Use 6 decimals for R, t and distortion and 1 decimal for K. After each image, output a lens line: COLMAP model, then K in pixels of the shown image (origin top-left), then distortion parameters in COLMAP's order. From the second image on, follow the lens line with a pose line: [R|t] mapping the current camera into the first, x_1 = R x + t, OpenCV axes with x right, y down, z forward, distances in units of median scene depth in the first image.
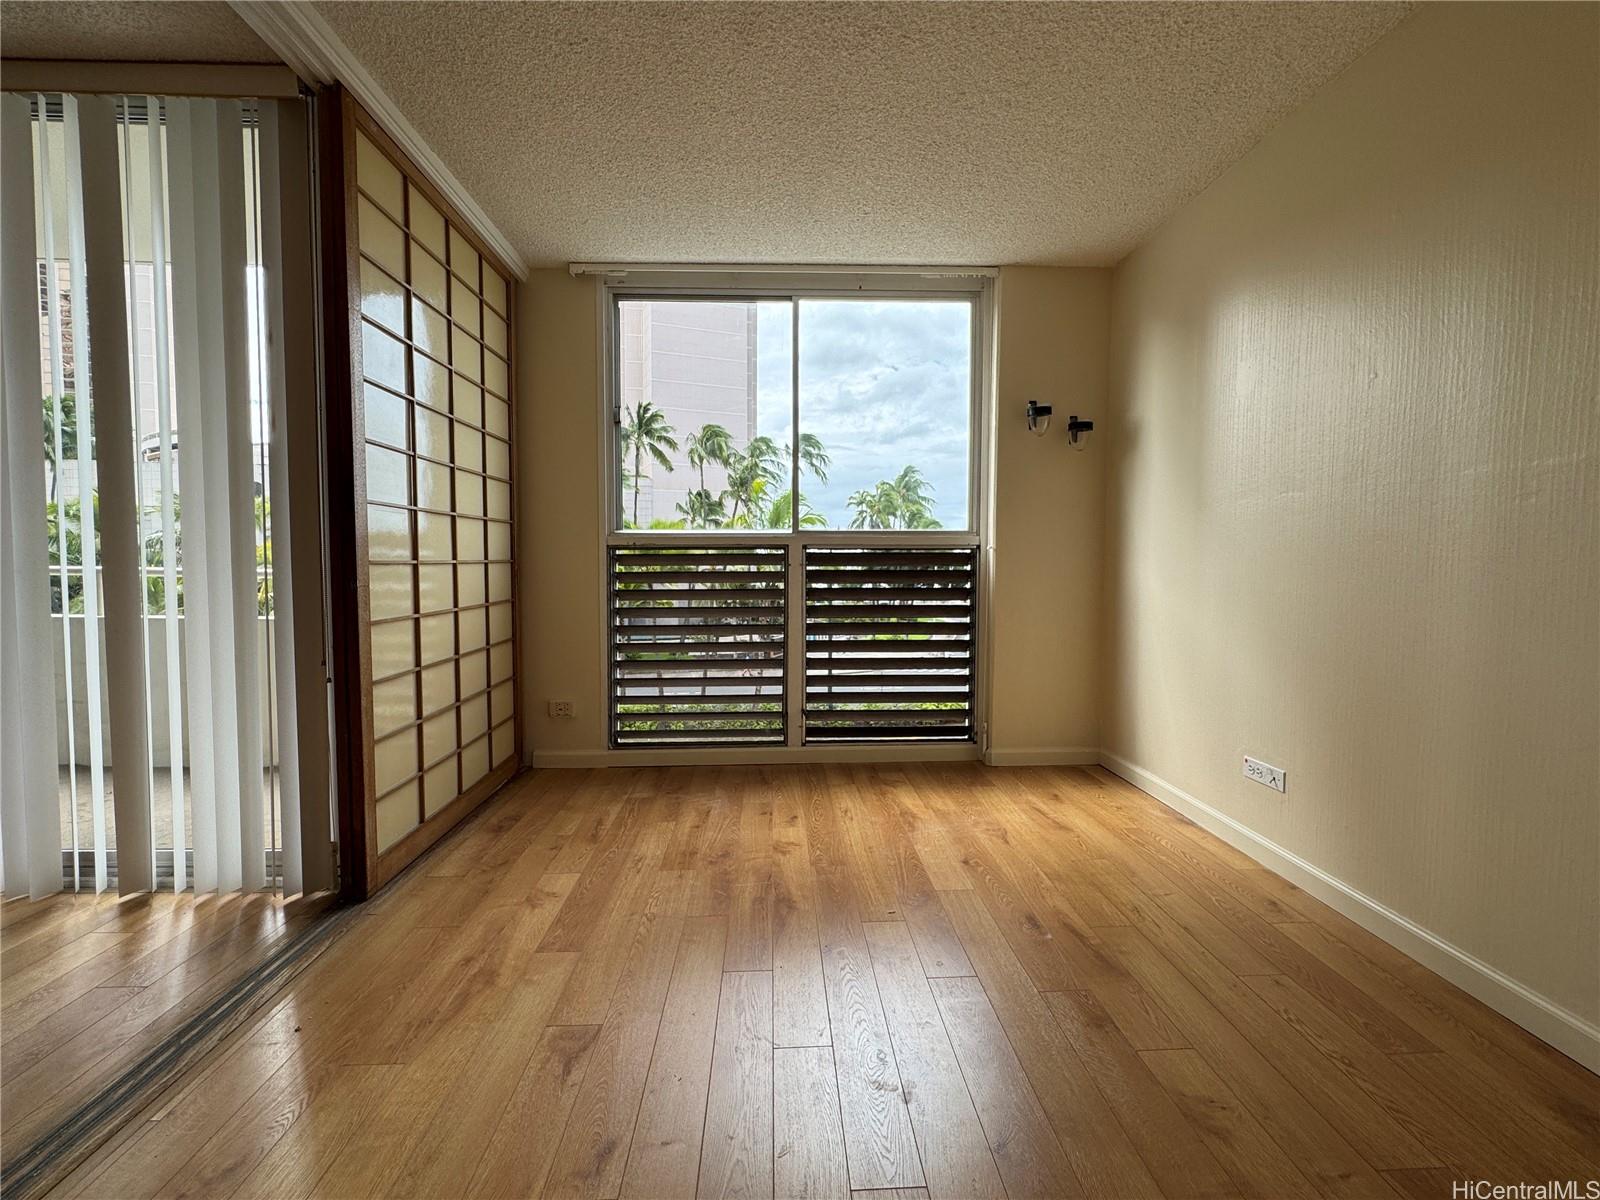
lens RADIAL K [[706.9, 0, 798.3], [0, 706.9, 600.0], [0, 0, 1]] dist [-0.003072, 0.000057]
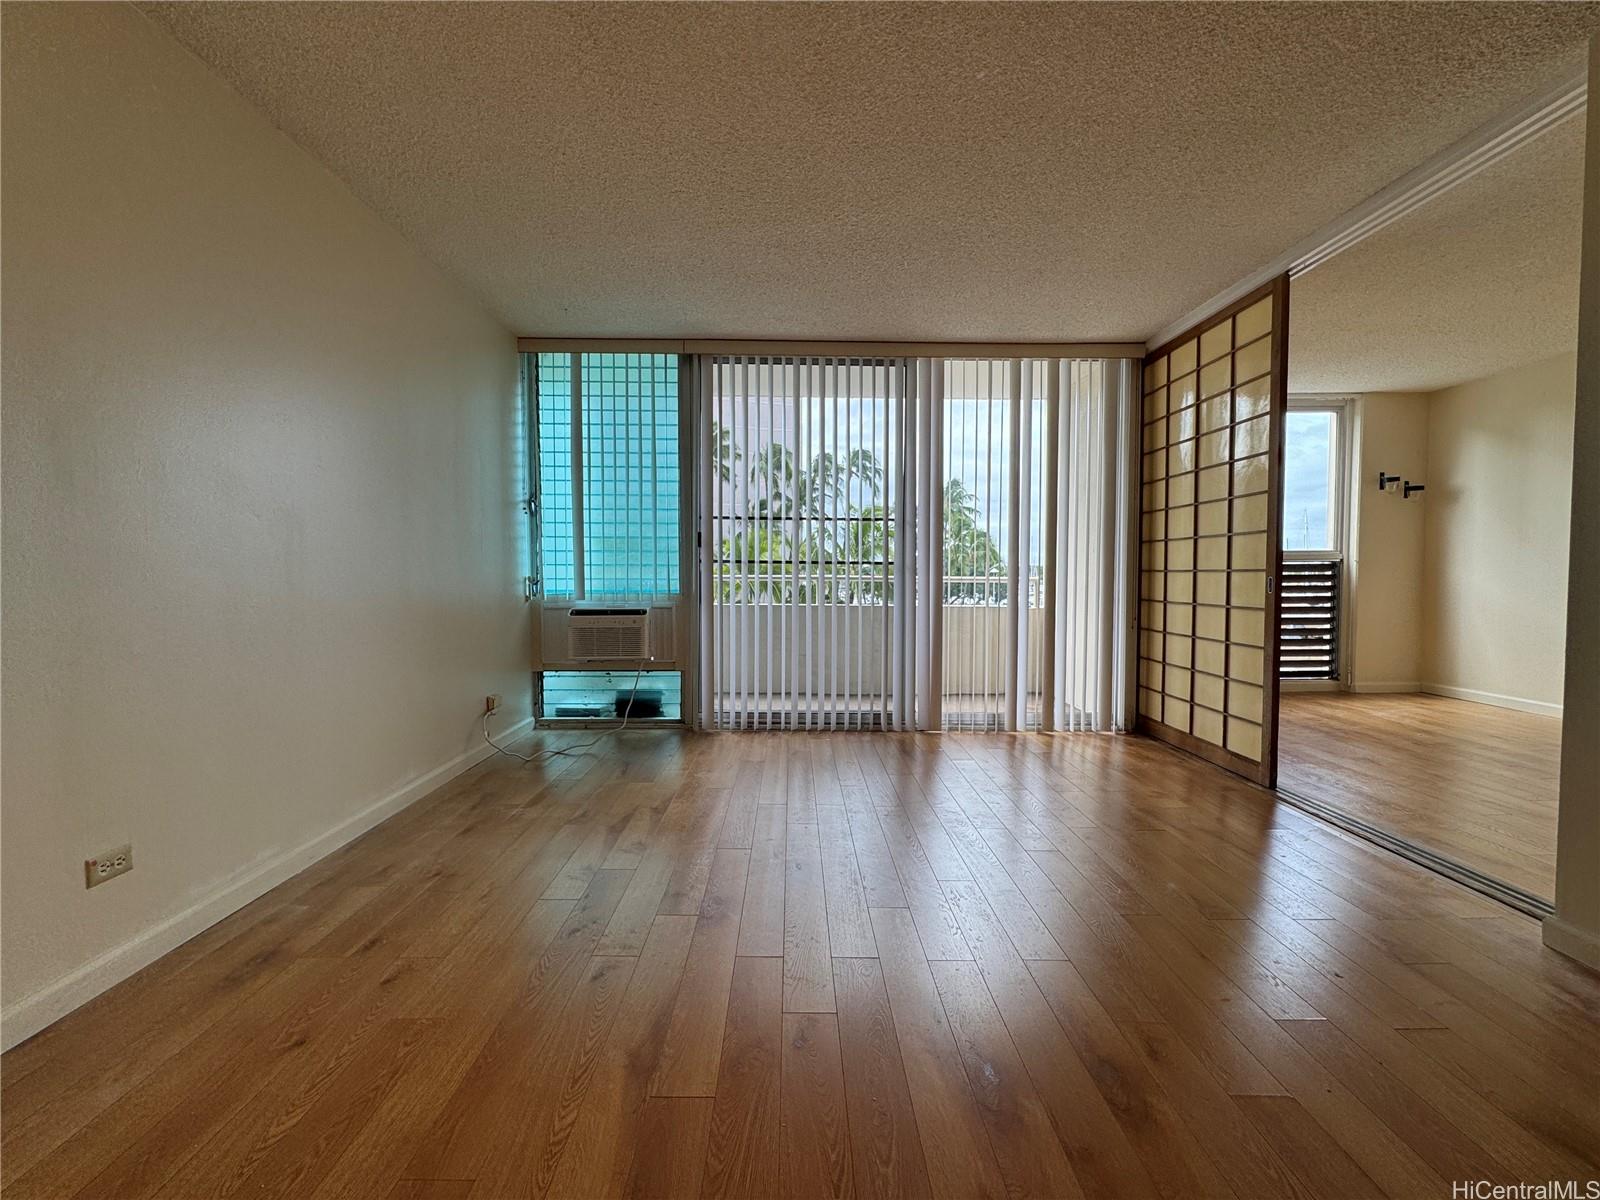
lens RADIAL K [[706.9, 0, 790.6], [0, 706.9, 601.4], [0, 0, 1]] dist [-0.003072, 0.000057]
pose [[0.999231, -0.006323, -0.038709, -1.051564], [0.005832, 0.999901, -0.012789, 0.037722], [0.038786, 0.012554, 0.999169, -0.754597]]
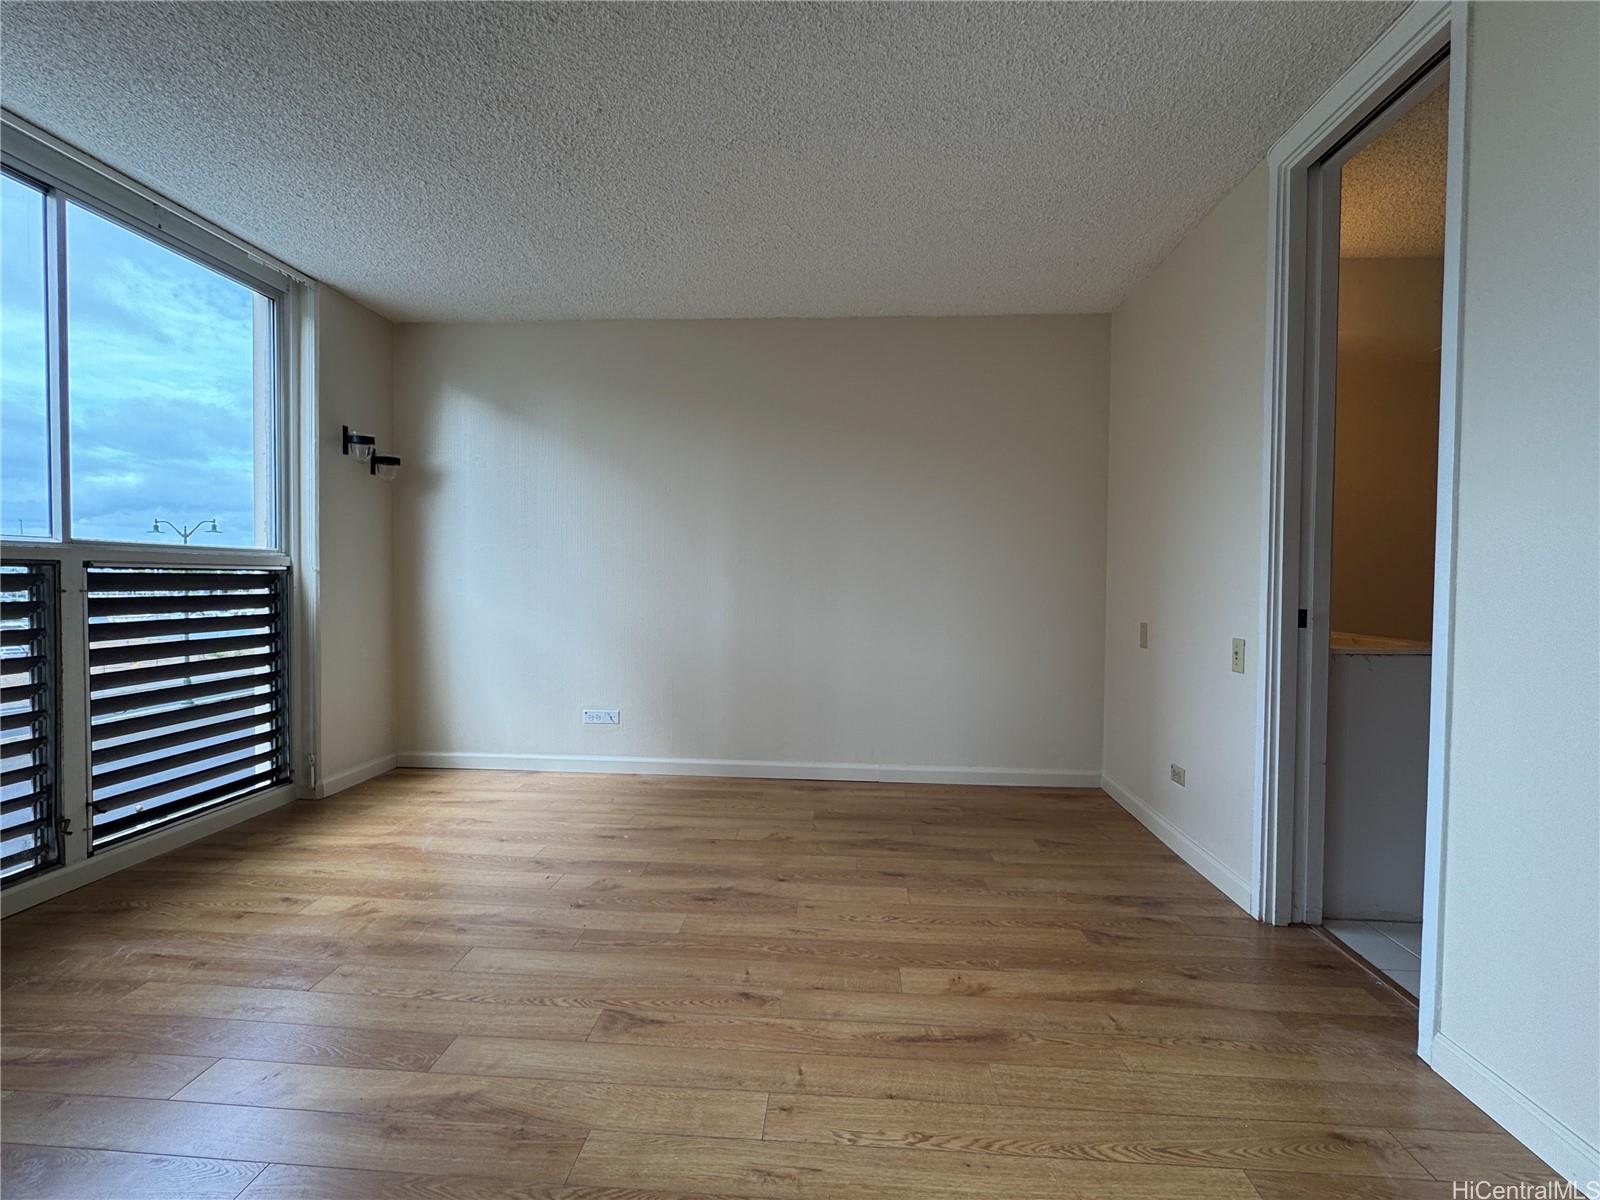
lens RADIAL K [[706.9, 0, 799.4], [0, 706.9, 601.2], [0, 0, 1]] dist [-0.003072, 0.000057]
pose [[0.108157, -0.028690, 0.993720, -0.639828], [0.045868, 0.998663, 0.023840, -0.026009], [-0.993075, 0.043002, 0.109329, 0.260740]]
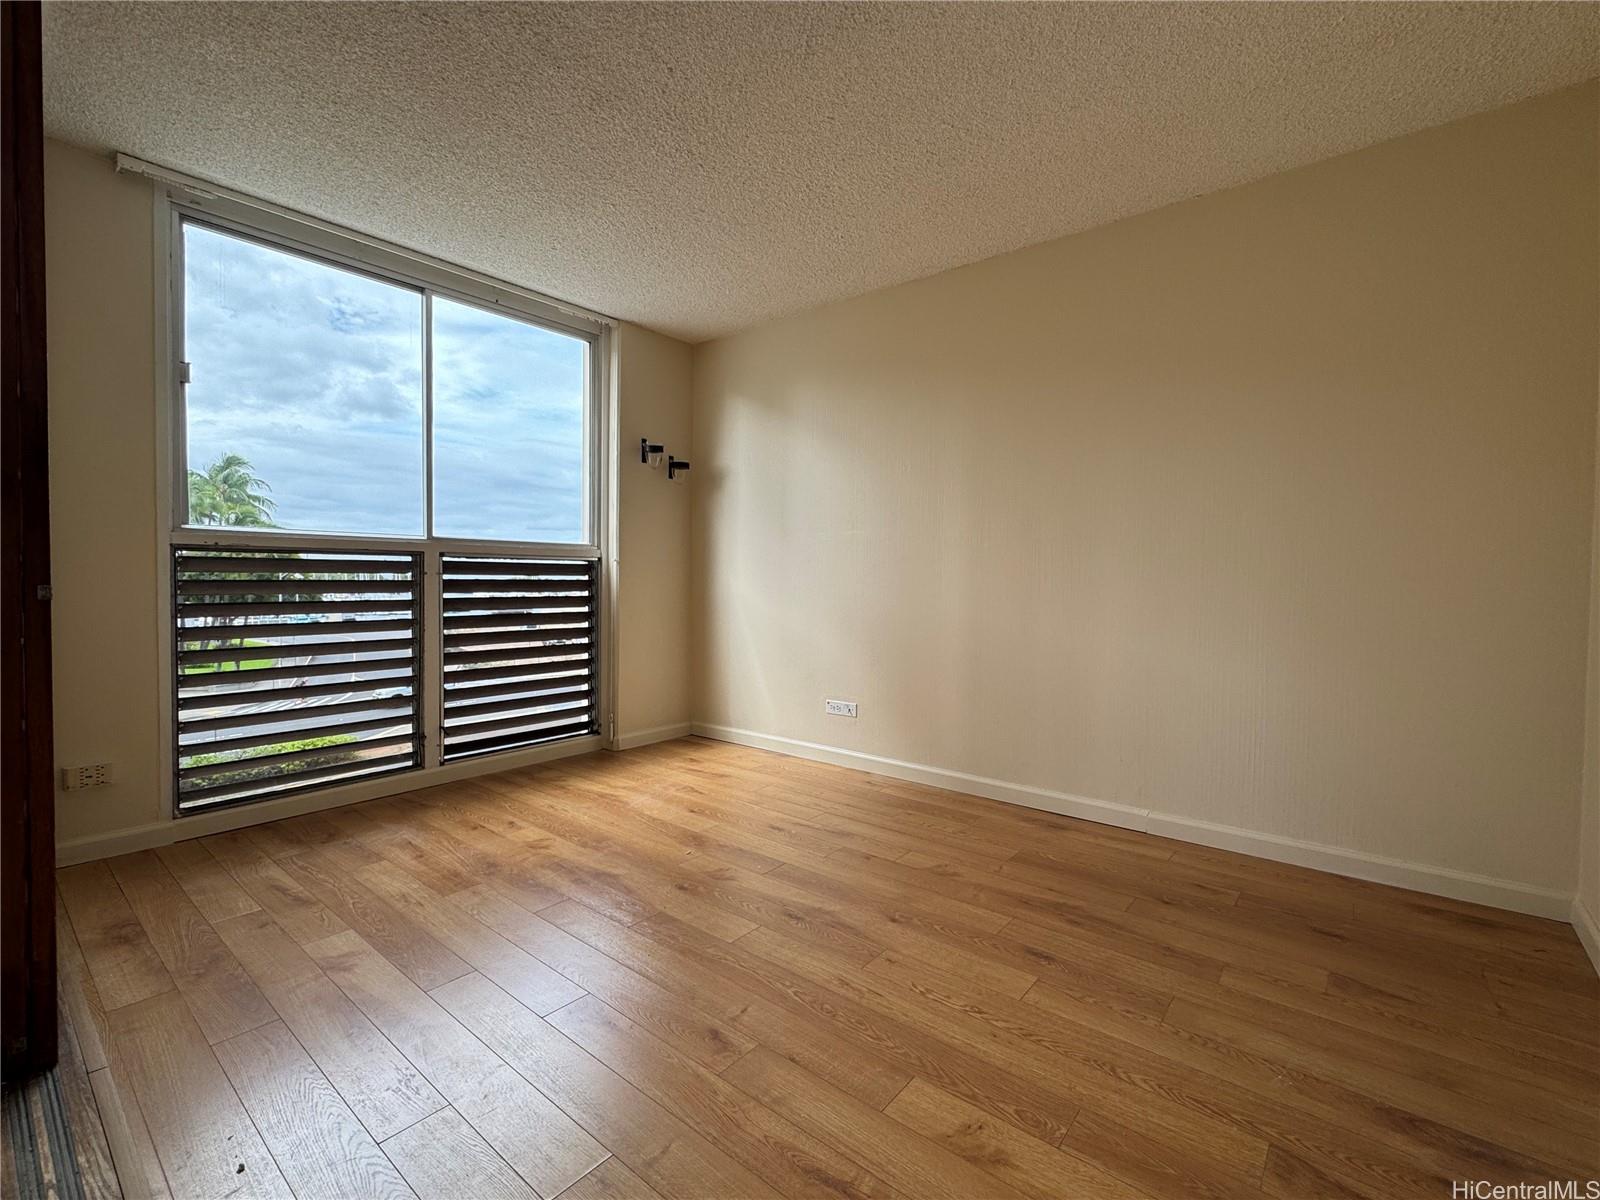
lens RADIAL K [[706.9, 0, 799.3], [0, 706.9, 600.9], [0, 0, 1]] dist [-0.003072, 0.000057]
pose [[0.663994, -0.016406, 0.747558, -0.411926], [0.032929, 0.999431, -0.007314, 0.010882], [-0.747013, 0.029472, 0.664156, 0.013620]]
